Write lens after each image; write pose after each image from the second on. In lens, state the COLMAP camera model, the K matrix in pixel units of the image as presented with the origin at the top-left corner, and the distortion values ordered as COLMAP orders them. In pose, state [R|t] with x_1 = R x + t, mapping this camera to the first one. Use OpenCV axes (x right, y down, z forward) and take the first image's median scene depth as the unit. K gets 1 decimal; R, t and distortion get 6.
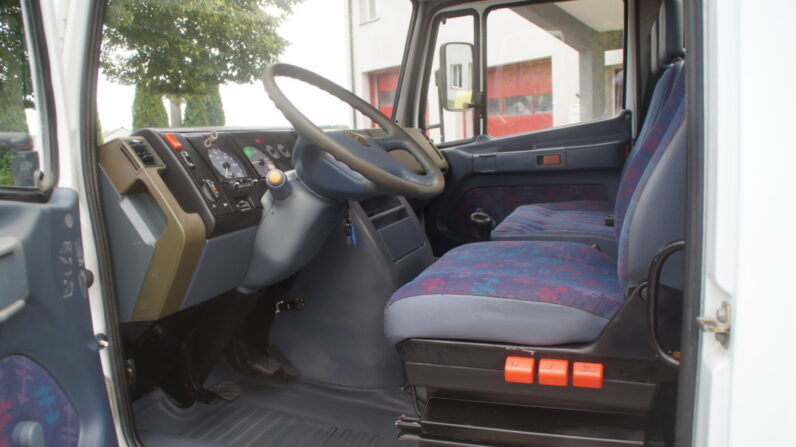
lens RADIAL K [[591.5, 0, 384.4], [0, 591.5, 212.1], [0, 0, 1]] dist [-0.150367, 0.078977]
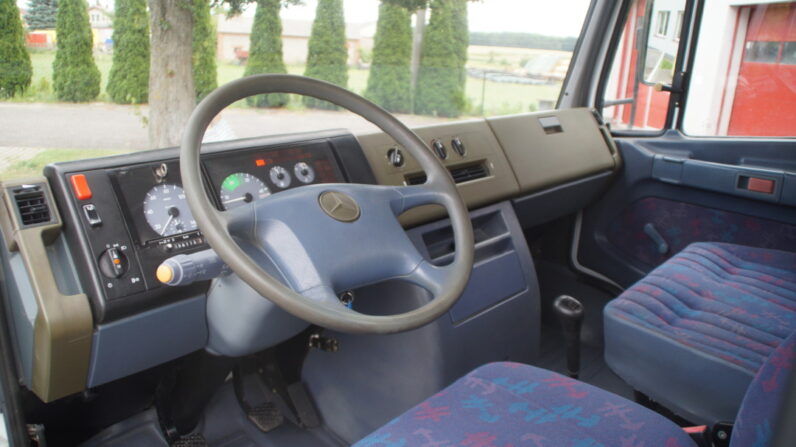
lens RADIAL K [[591.5, 0, 384.4], [0, 591.5, 212.1], [0, 0, 1]] dist [-0.150367, 0.078977]
pose [[0.916331, 0.188190, -0.353444, 0.116057], [-0.133860, 0.975862, 0.172551, -0.116366], [0.377385, -0.110802, 0.919404, 0.194656]]
